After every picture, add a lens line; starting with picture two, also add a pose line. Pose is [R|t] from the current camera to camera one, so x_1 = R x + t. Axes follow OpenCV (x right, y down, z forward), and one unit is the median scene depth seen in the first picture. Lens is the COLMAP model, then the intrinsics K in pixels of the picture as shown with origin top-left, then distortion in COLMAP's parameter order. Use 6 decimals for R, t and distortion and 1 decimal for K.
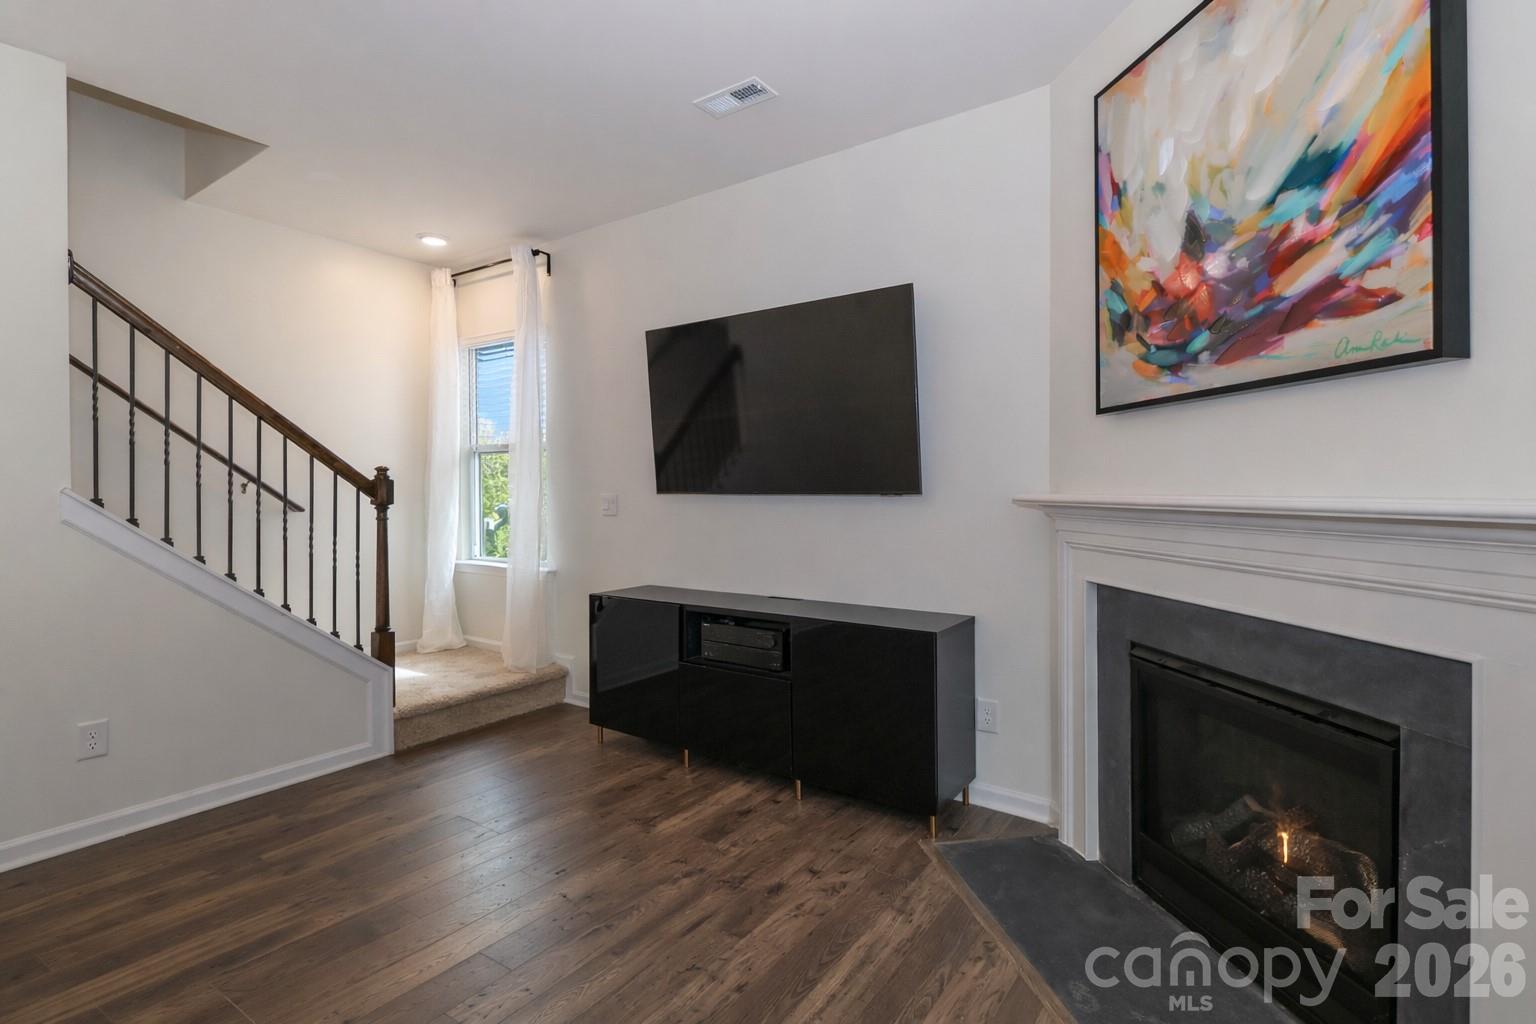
lens RADIAL K [[716.2, 0, 777.9], [0, 716.2, 497.5], [0, 0, 1]] dist [-0.002608, -0.001135]
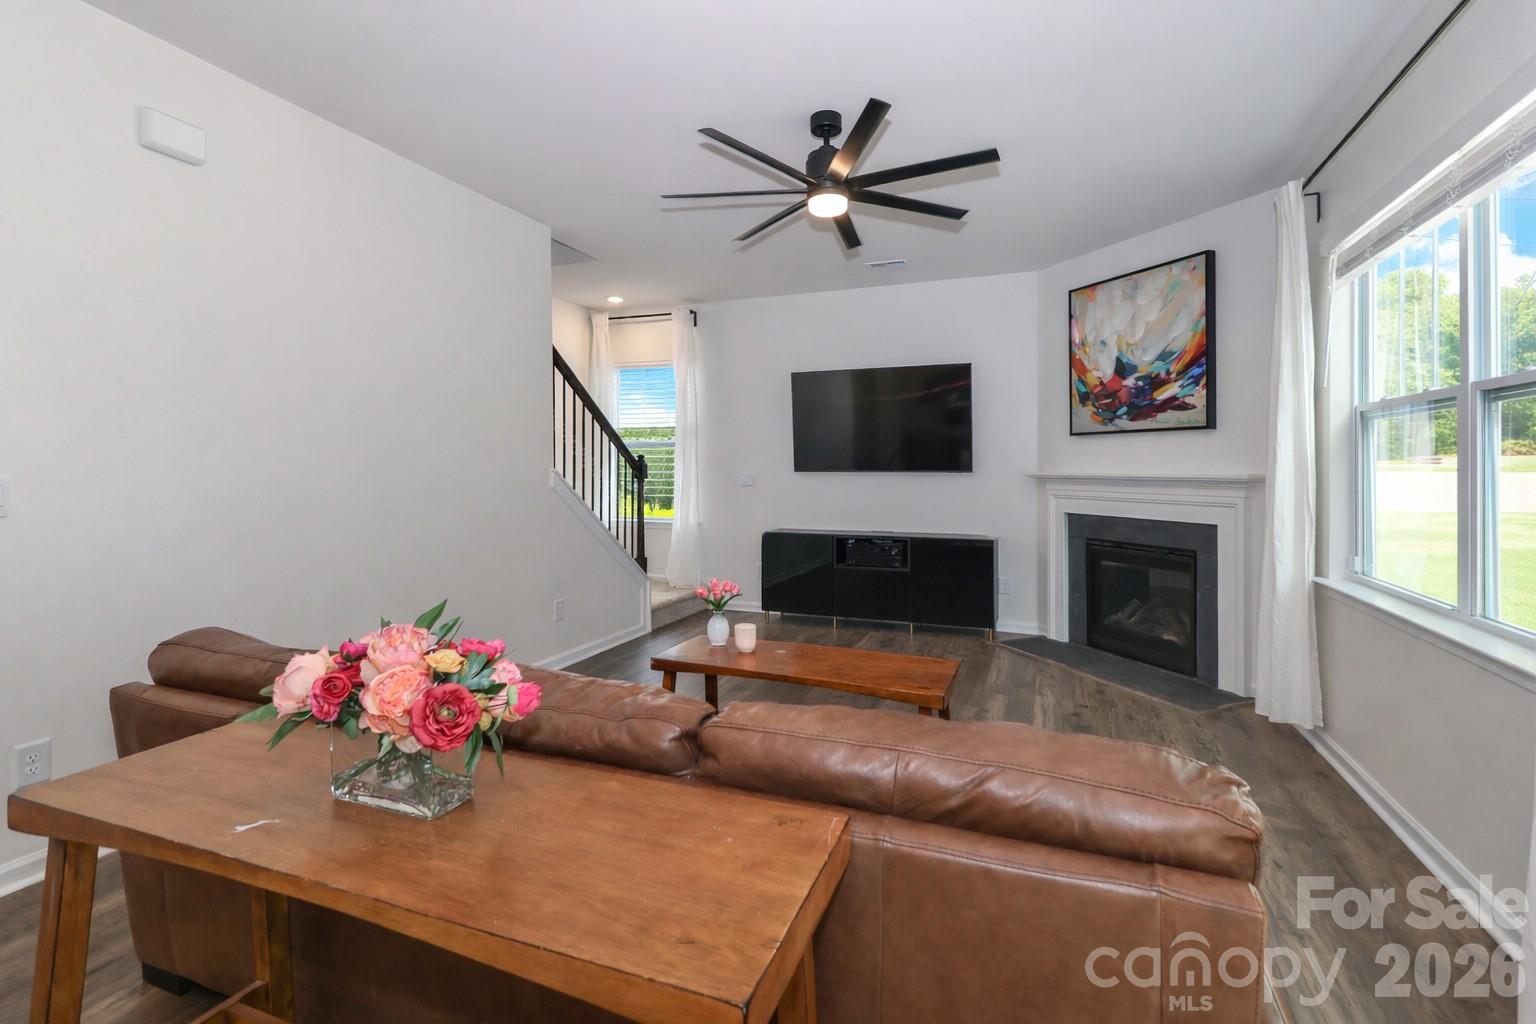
lens RADIAL K [[701.7, 0, 771.6], [0, 701.7, 467.3], [0, 0, 1]] dist [0.002900, 0.000312]
pose [[0.977446, 0.000881, 0.211186, -0.999656], [0.000753, 0.999970, -0.007656, -0.003266], [-0.211186, 0.007642, 0.977416, -1.007614]]
